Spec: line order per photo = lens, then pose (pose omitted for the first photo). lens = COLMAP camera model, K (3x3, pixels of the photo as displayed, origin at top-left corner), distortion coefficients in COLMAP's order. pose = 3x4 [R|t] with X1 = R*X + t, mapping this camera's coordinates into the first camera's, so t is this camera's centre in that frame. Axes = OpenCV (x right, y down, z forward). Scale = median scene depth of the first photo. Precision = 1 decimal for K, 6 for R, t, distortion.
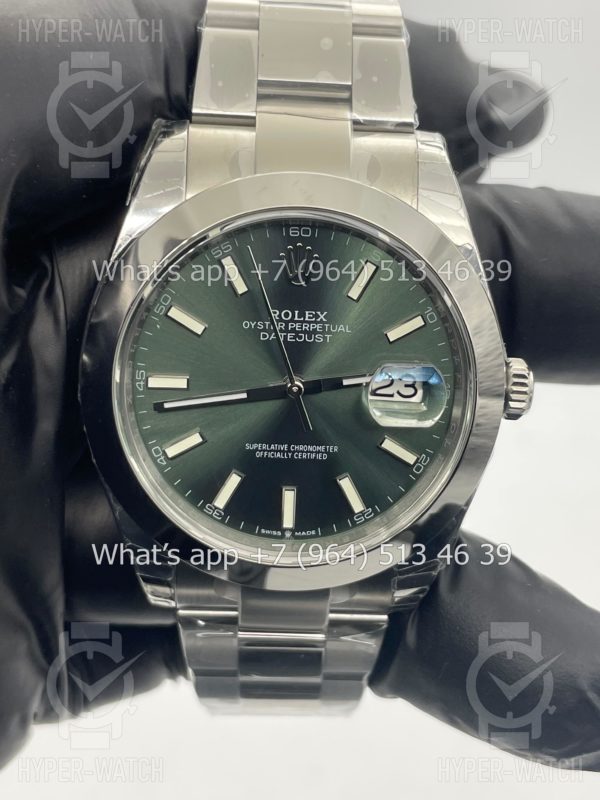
lens RADIAL K [[1472.4, 0, 302.4], [0, 1472.4, 399.0], [0, 0, 1]] dist [0.196598, 0.000000]
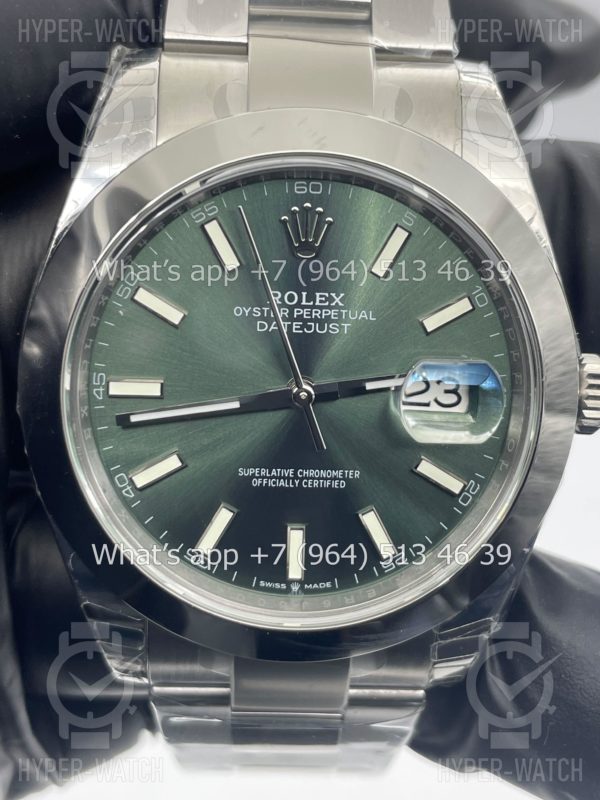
lens RADIAL K [[1472.4, 0, 314.5], [0, 1472.4, 386.8], [0, 0, 1]] dist [0.196598, 0.000000]
pose [[0.999876, -0.009451, 0.012562, -0.008559], [0.009886, 0.999339, -0.034990, 0.015367], [-0.012223, 0.035109, 0.999309, 0.238862]]
